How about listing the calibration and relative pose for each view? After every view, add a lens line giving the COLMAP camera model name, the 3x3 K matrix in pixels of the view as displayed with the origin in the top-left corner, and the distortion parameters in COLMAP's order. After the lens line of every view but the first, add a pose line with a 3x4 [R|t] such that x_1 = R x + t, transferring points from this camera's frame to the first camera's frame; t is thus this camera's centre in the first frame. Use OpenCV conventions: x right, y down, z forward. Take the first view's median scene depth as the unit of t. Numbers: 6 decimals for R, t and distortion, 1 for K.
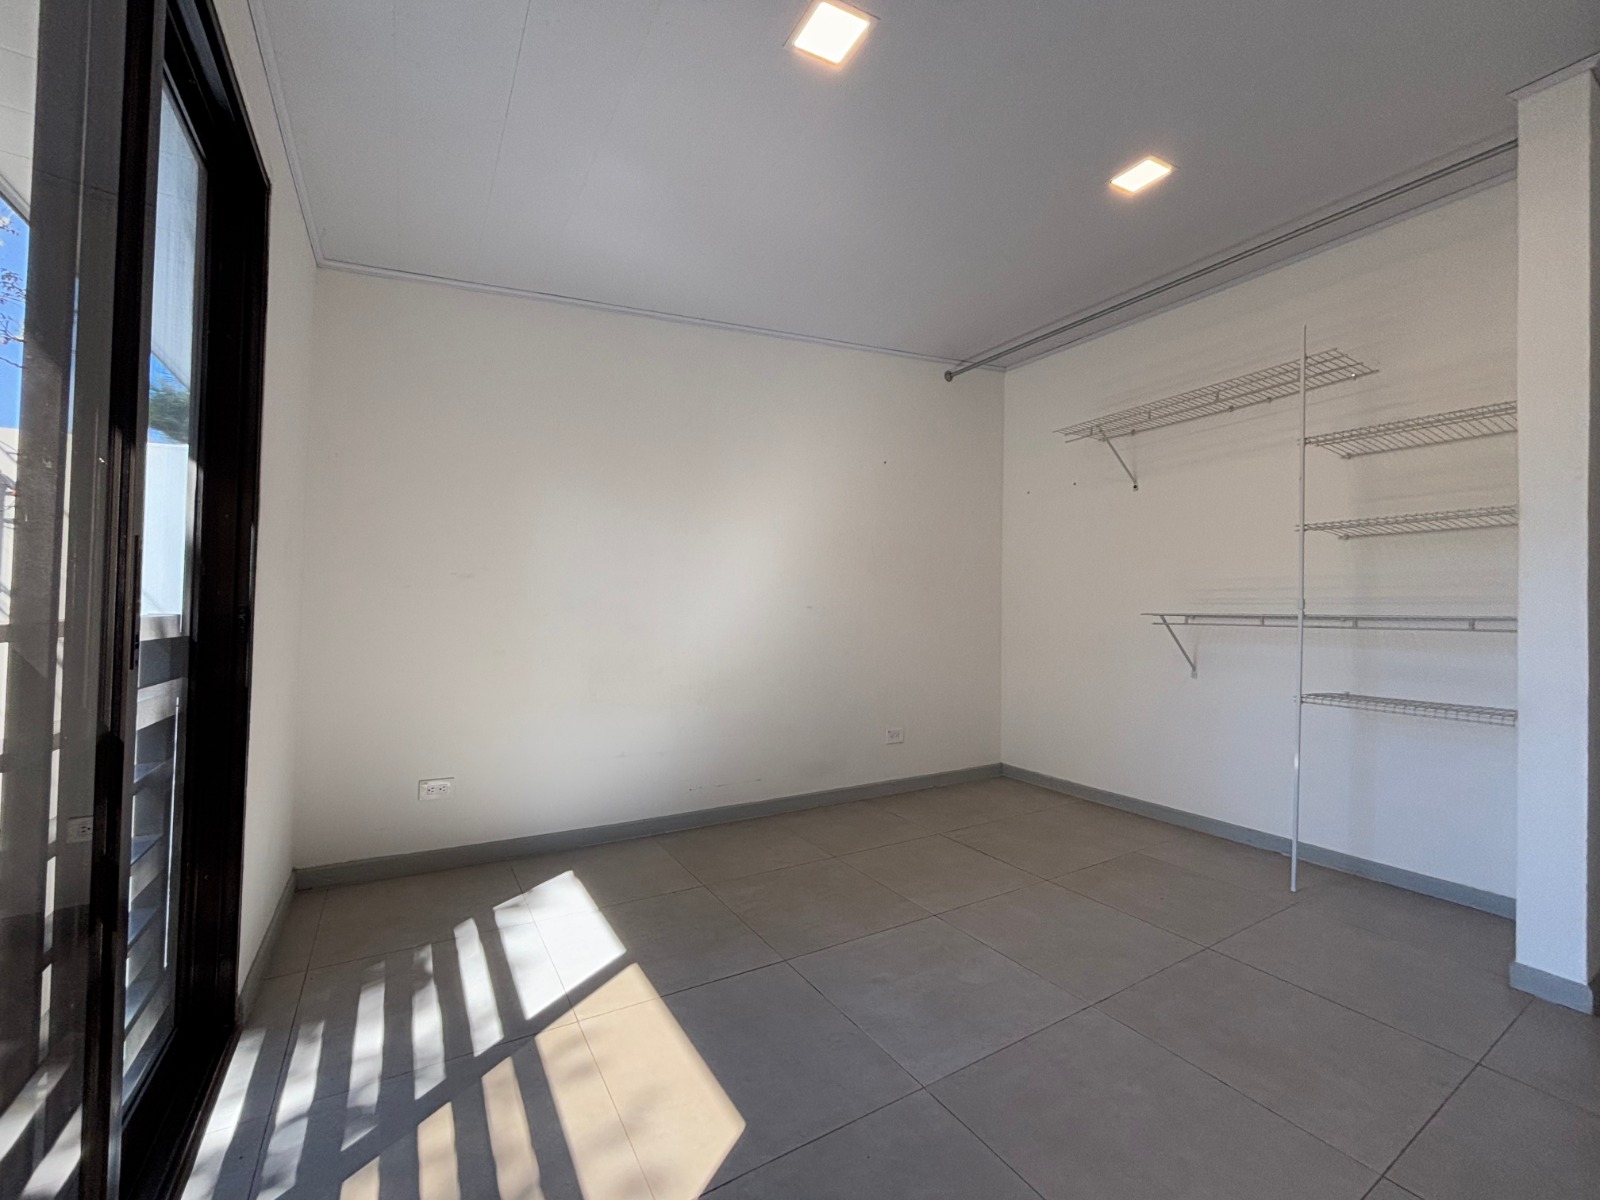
lens RADIAL K [[645.5, 0, 795.5], [0, 645.5, 598.5], [0, 0, 1]] dist [0.001011, -0.000052]
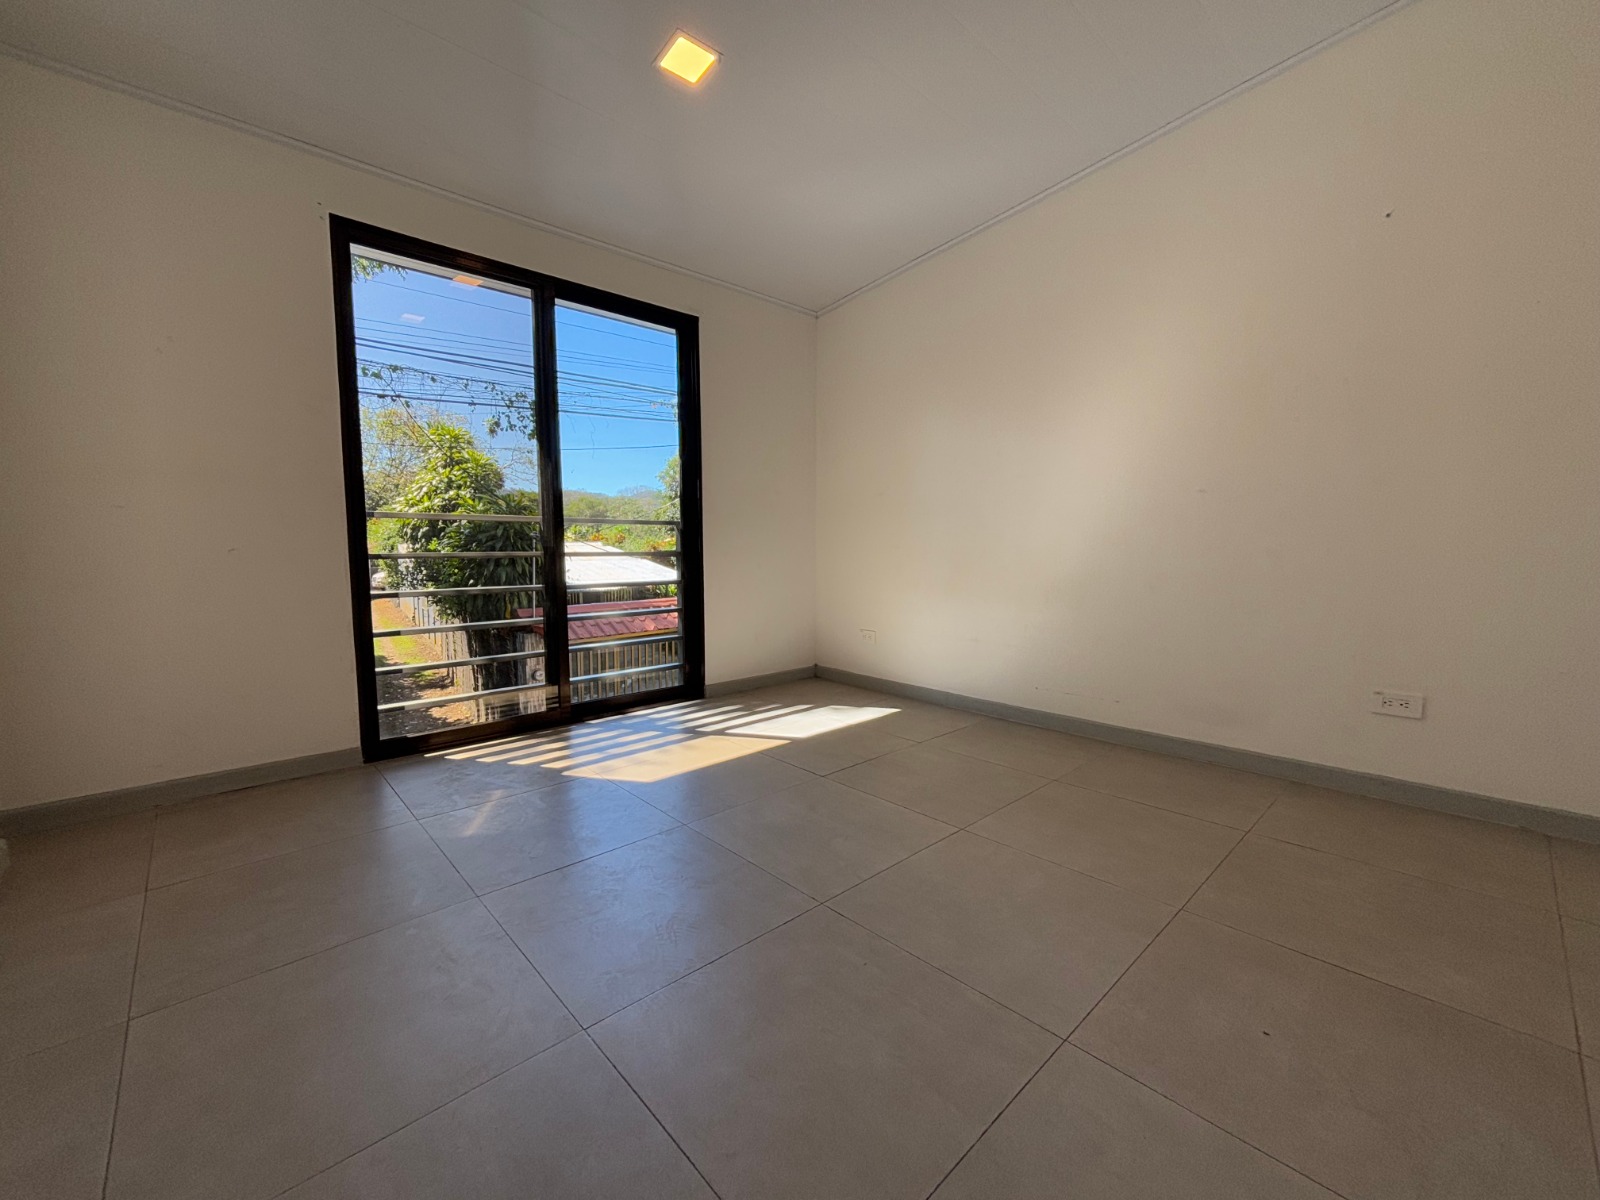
lens RADIAL K [[645.5, 0, 795.5], [0, 645.5, 598.5], [0, 0, 1]] dist [0.001011, -0.000052]
pose [[0.188785, 0.060144, -0.980175, 0.776080], [0.028146, 0.997381, 0.066621, 0.086321], [0.981615, -0.040165, 0.186598, 0.481308]]
